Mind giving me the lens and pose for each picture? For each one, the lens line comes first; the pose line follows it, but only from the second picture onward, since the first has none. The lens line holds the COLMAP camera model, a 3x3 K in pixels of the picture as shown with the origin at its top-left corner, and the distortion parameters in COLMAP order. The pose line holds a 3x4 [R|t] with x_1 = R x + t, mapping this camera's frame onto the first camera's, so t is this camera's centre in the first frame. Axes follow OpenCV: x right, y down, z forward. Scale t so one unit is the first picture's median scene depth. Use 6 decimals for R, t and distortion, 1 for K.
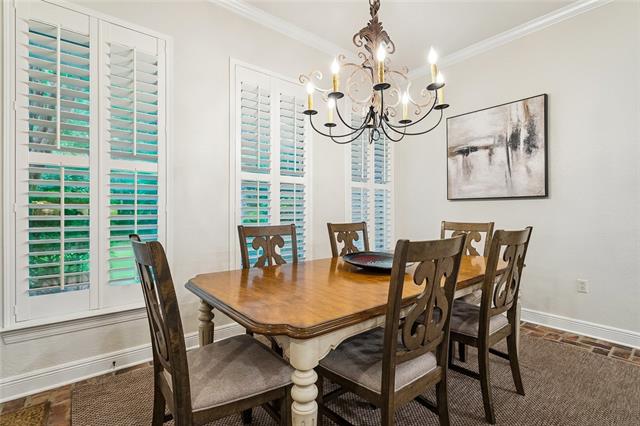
lens RADIAL K [[303.5, 0, 320.0], [0, 303.5, 213.0], [0, 0, 1]] dist [-0.000661, -0.000072]
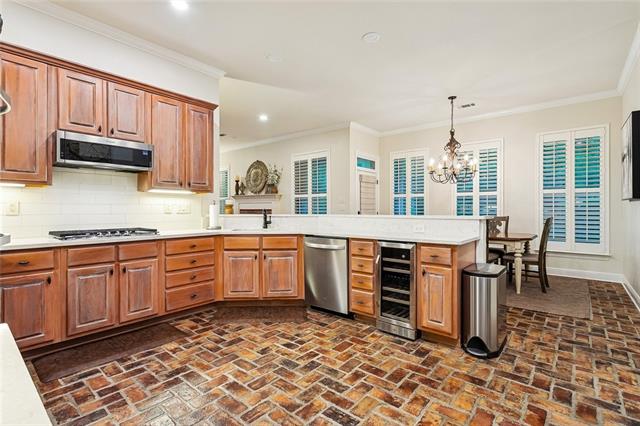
lens RADIAL K [[303.5, 0, 320.0], [0, 303.5, 213.0], [0, 0, 1]] dist [-0.000661, -0.000072]
pose [[0.194522, 0.014310, -0.980794, 2.218394], [0.000827, 0.999891, 0.014753, -0.022743], [0.980898, -0.003681, 0.194489, -0.553816]]
